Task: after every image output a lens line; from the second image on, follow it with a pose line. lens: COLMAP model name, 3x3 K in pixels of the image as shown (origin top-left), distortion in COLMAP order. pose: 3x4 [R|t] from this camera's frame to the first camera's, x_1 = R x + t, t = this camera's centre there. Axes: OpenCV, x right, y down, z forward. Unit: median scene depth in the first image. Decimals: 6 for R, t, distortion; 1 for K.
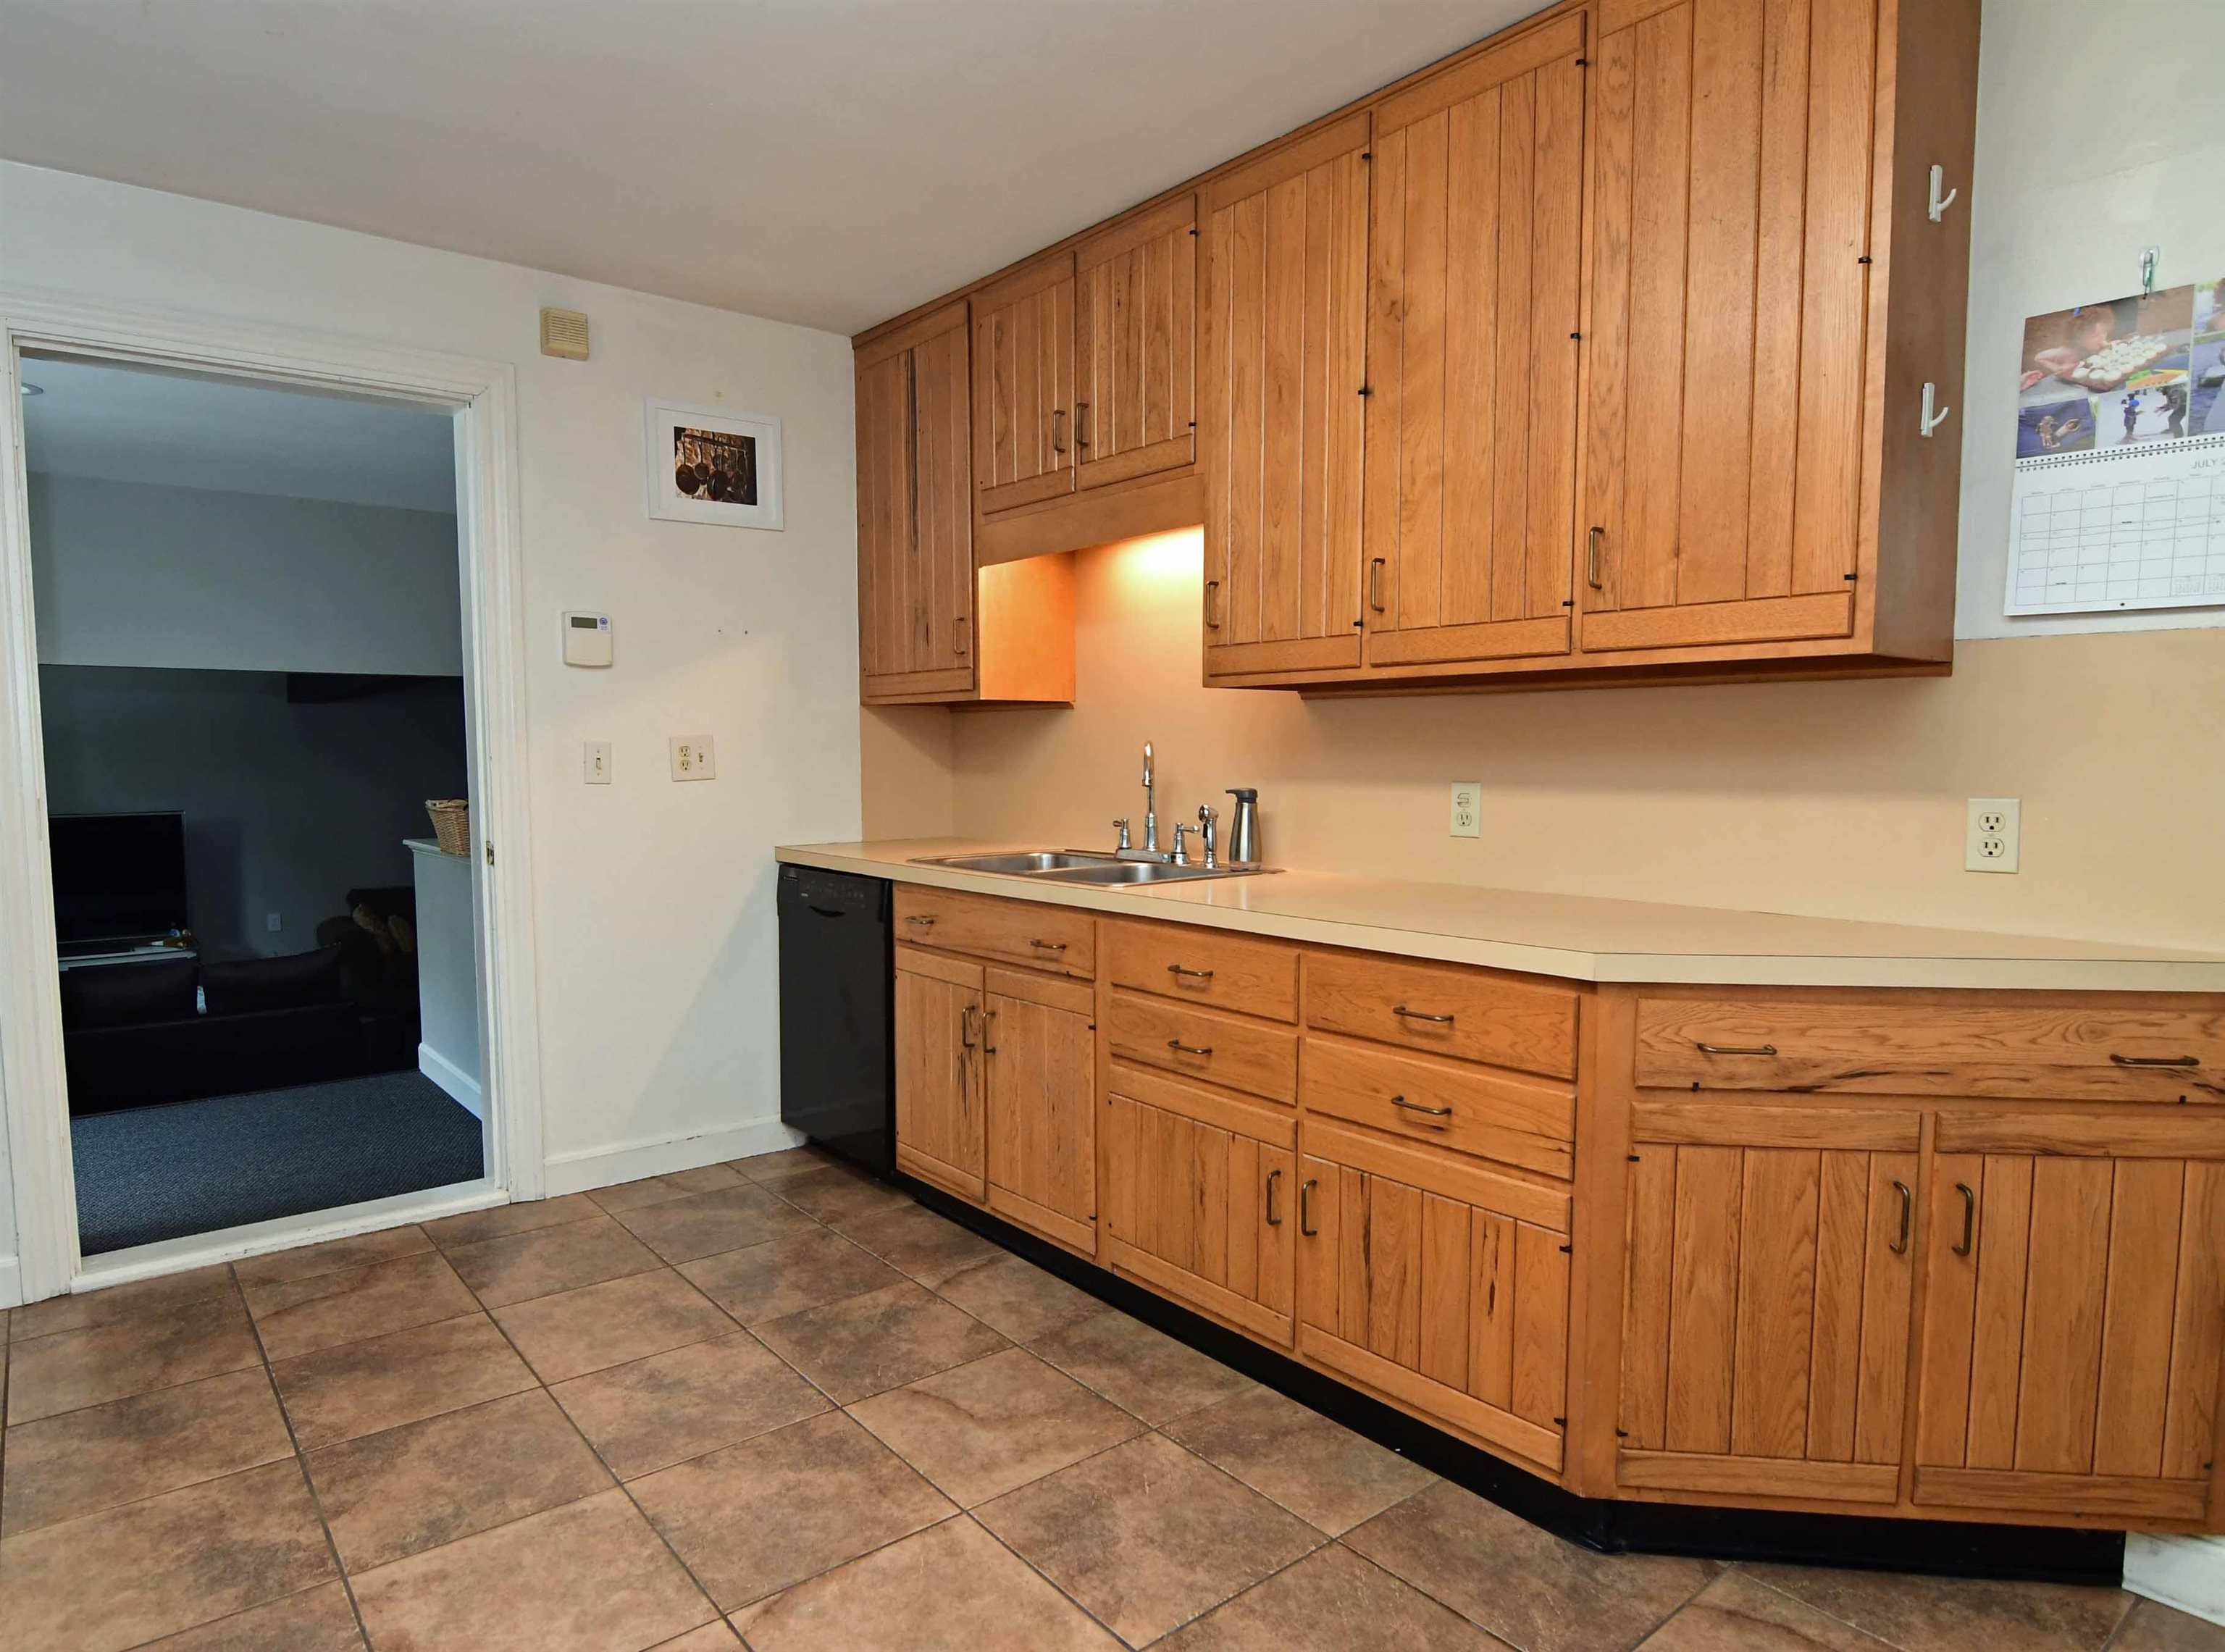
lens RADIAL K [[1342.0, 0, 1085.8], [0, 1342.0, 866.6], [0, 0, 1]] dist [-0.005475, -0.001377]
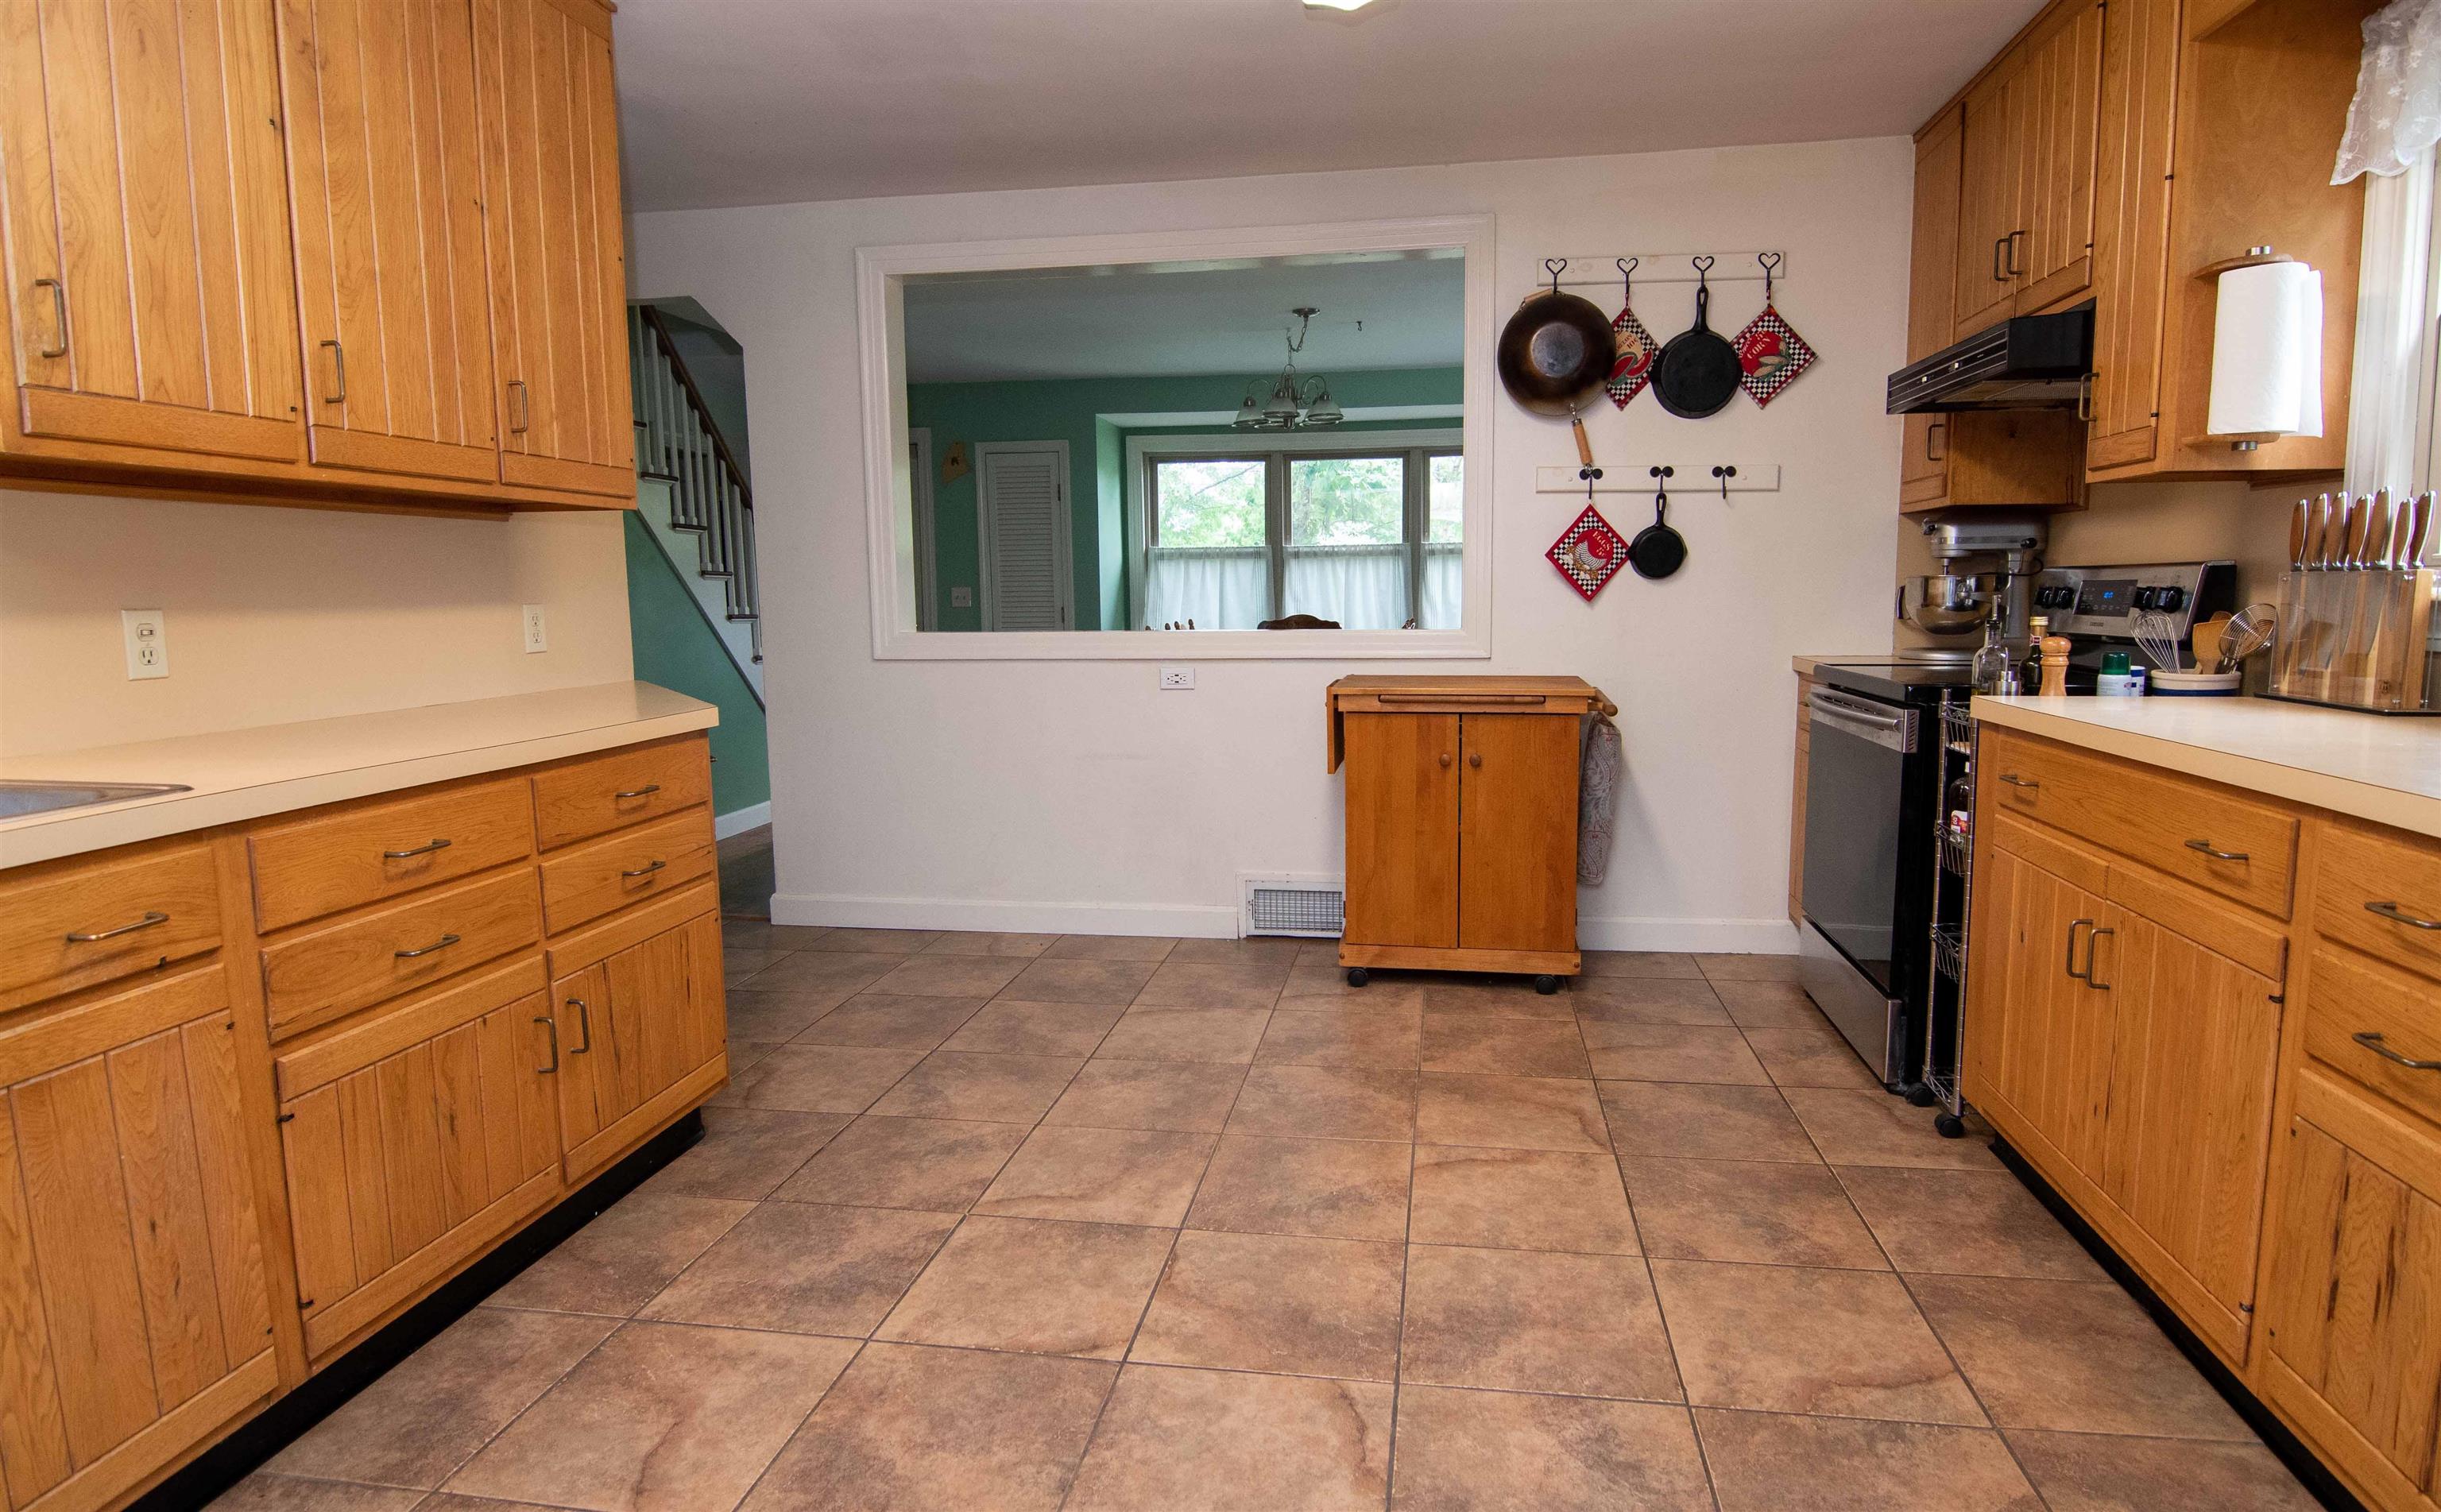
lens RADIAL K [[1300.5, 0, 1220.5], [0, 1300.5, 756.0], [0, 0, 1]] dist [0.002468, 0.000704]
pose [[-0.670391, -0.085706, 0.737042, -0.832132], [0.078201, 0.979614, 0.185043, -0.082106], [-0.737876, 0.181689, -0.650022, 1.214163]]
